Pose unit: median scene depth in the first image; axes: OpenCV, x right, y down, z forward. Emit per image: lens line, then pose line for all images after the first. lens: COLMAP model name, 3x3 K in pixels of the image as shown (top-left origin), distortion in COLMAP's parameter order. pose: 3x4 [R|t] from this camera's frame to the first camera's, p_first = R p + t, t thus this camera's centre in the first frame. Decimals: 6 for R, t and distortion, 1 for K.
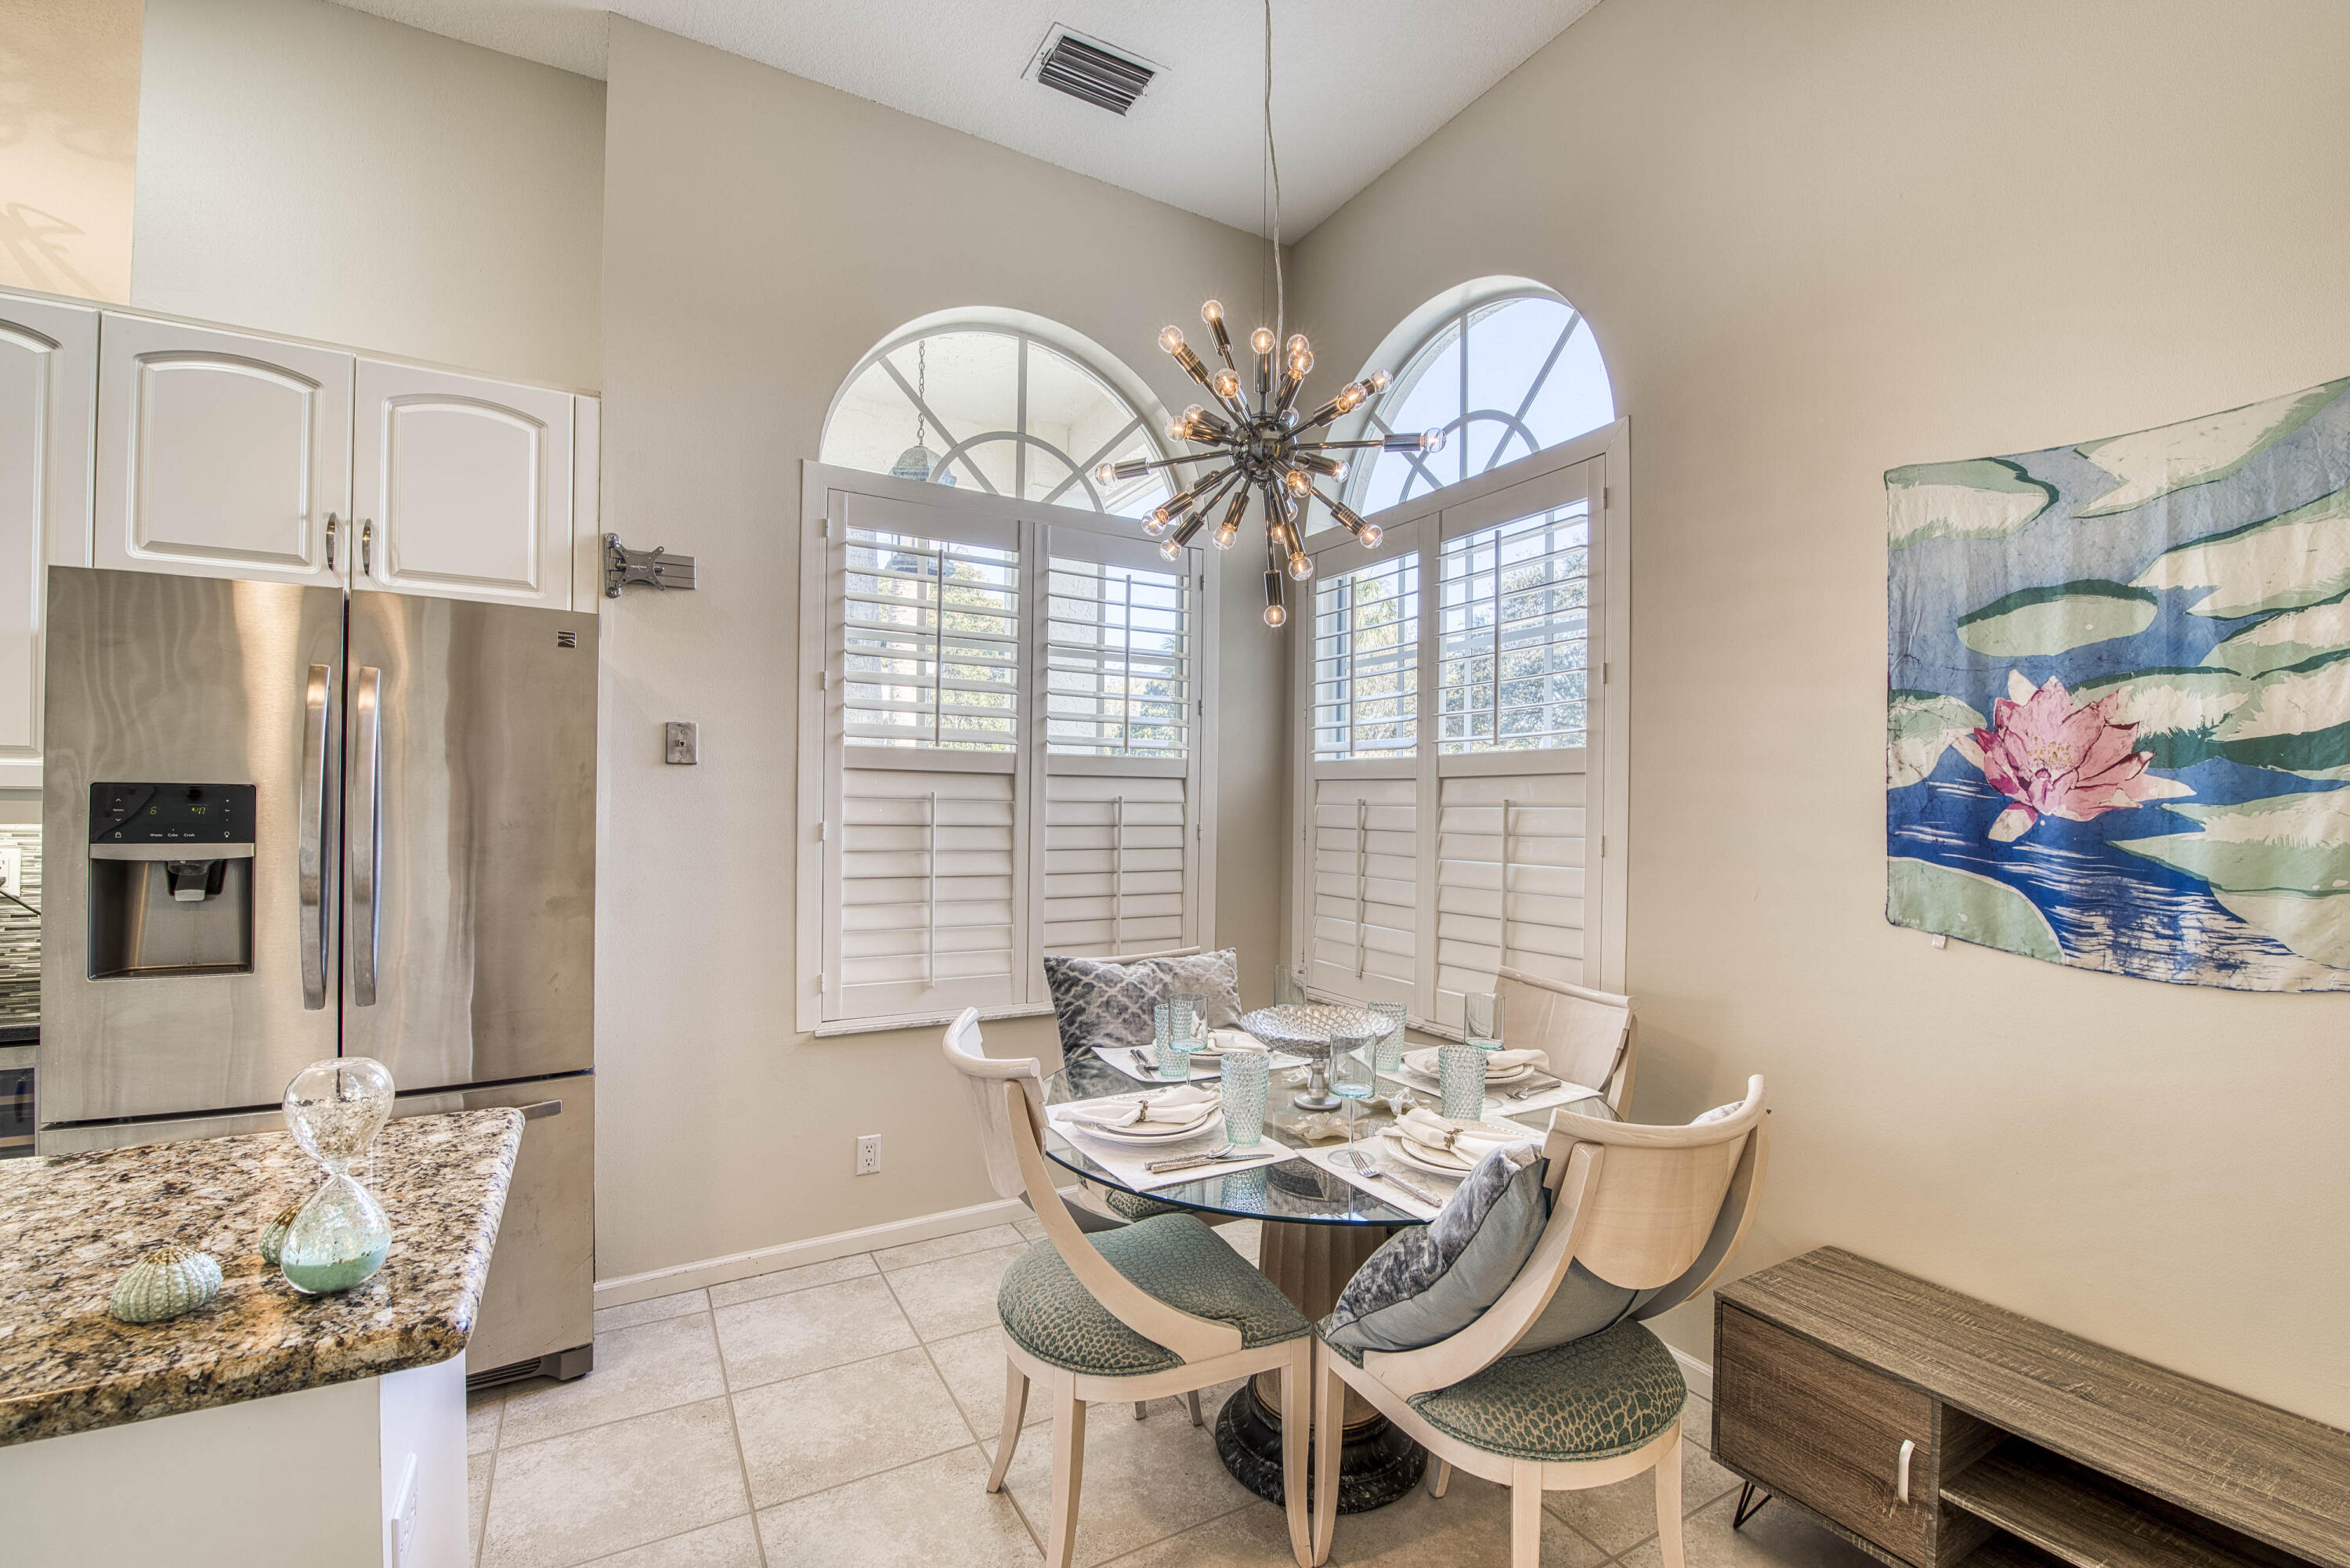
lens RADIAL K [[1010.0, 0, 1197.0], [0, 1010.0, 807.8], [0, 0, 1]] dist [-0.005190, -0.008597]
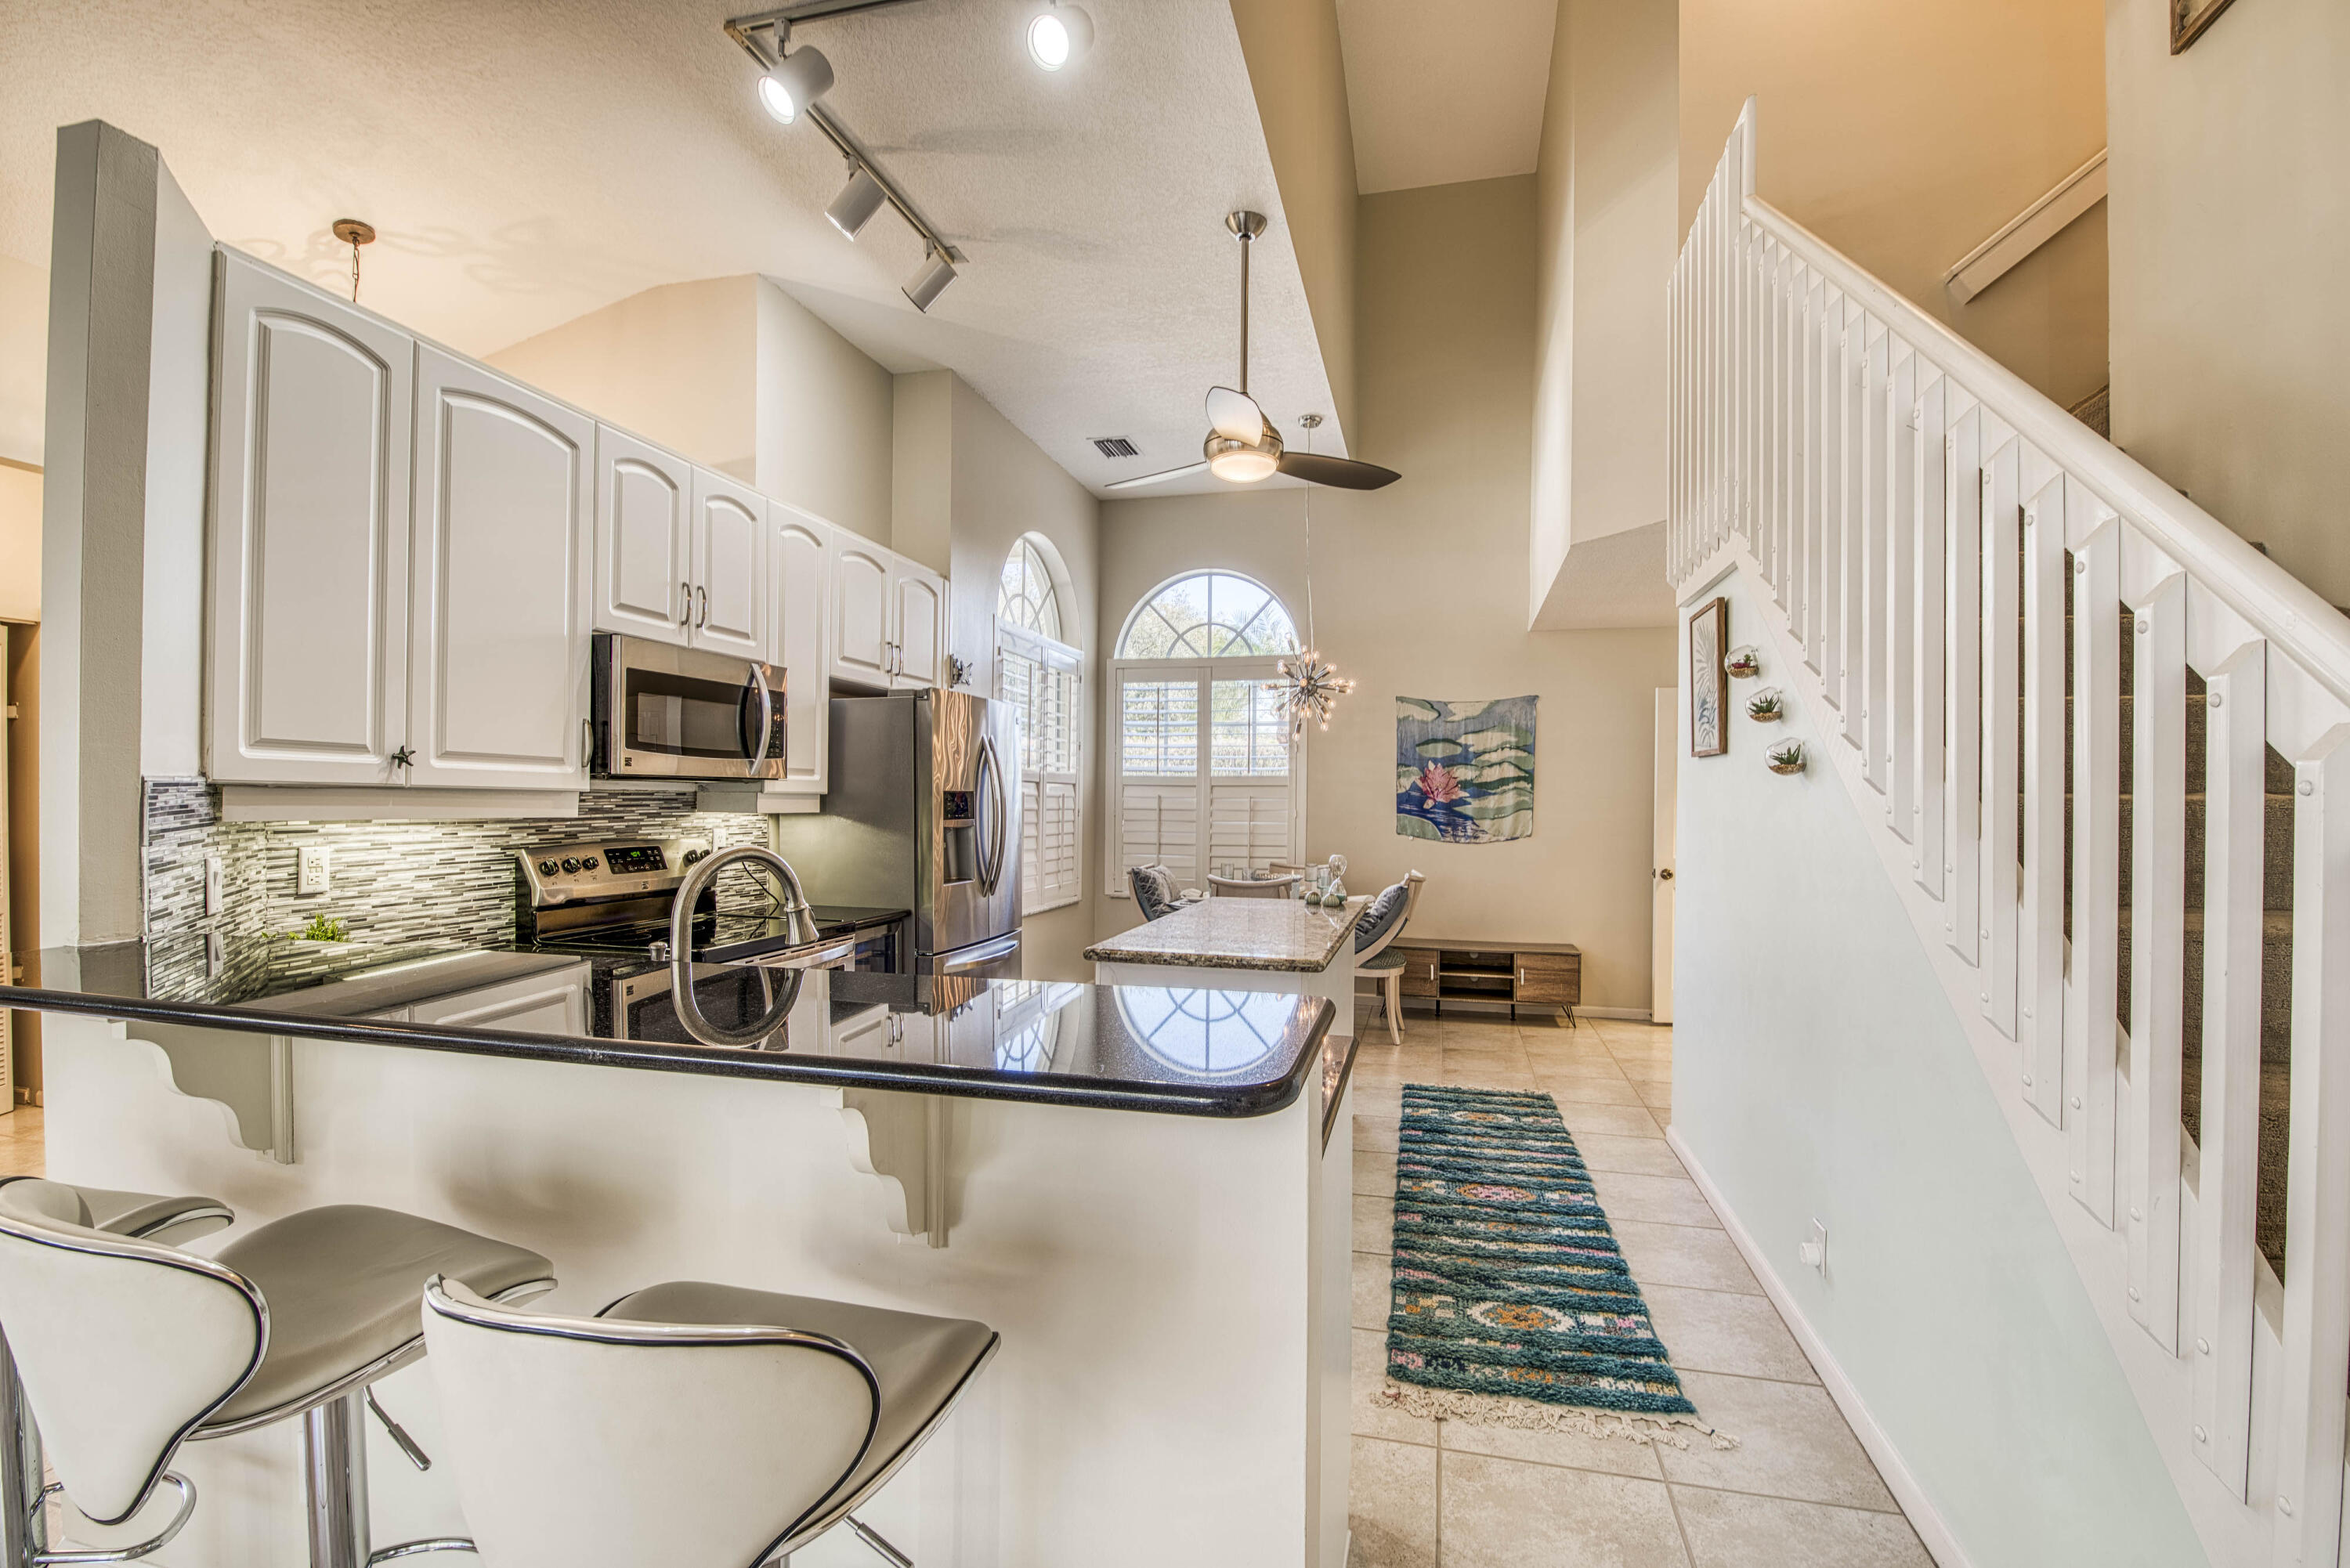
lens RADIAL K [[1010.0, 0, 1205.5], [0, 1010.0, 803.0], [0, 0, 1]] dist [-0.005190, -0.008597]
pose [[0.689952, -0.007676, 0.723815, -2.339204], [0.002070, 0.999961, 0.008631, -0.018462], [-0.723852, -0.004456, 0.689940, -0.907285]]
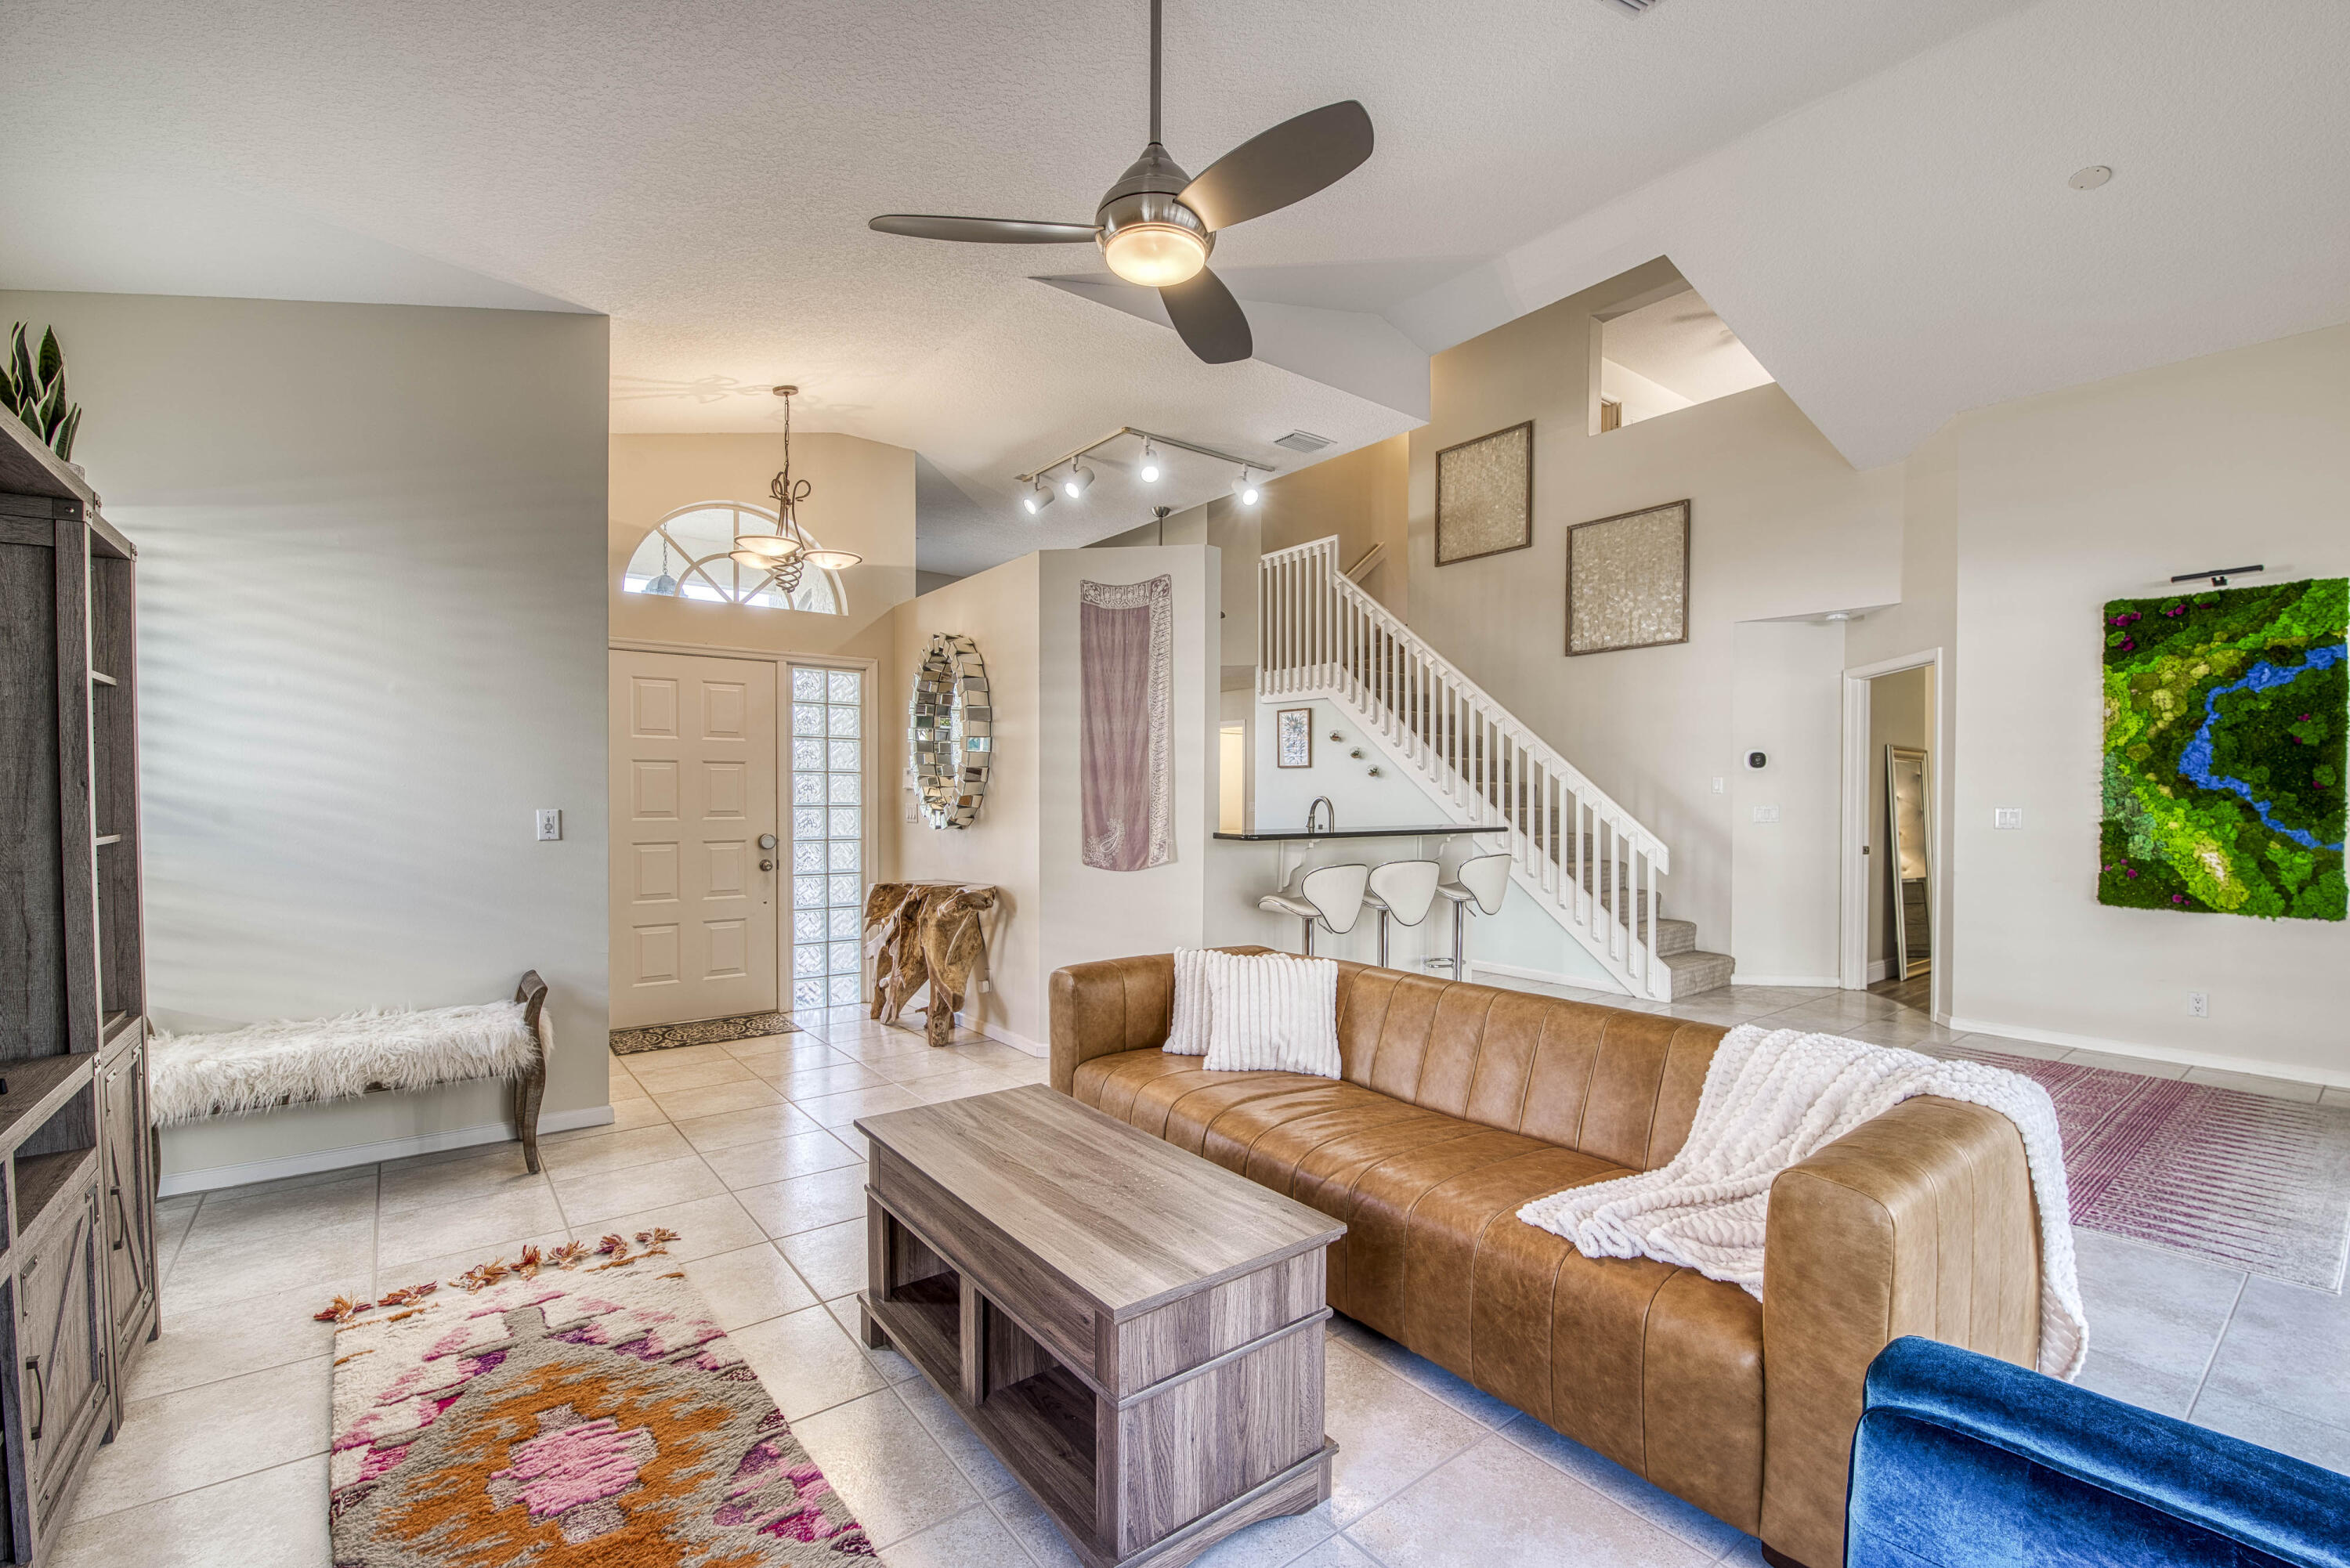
lens RADIAL K [[1010.0, 0, 1201.4], [0, 1010.0, 808.2], [0, 0, 1]] dist [-0.005190, -0.008597]
pose [[-0.143256, -0.022107, 0.989439, -4.988175], [0.001915, 0.999742, 0.022615, -0.007820], [-0.989684, 0.005135, -0.143177, 0.842910]]
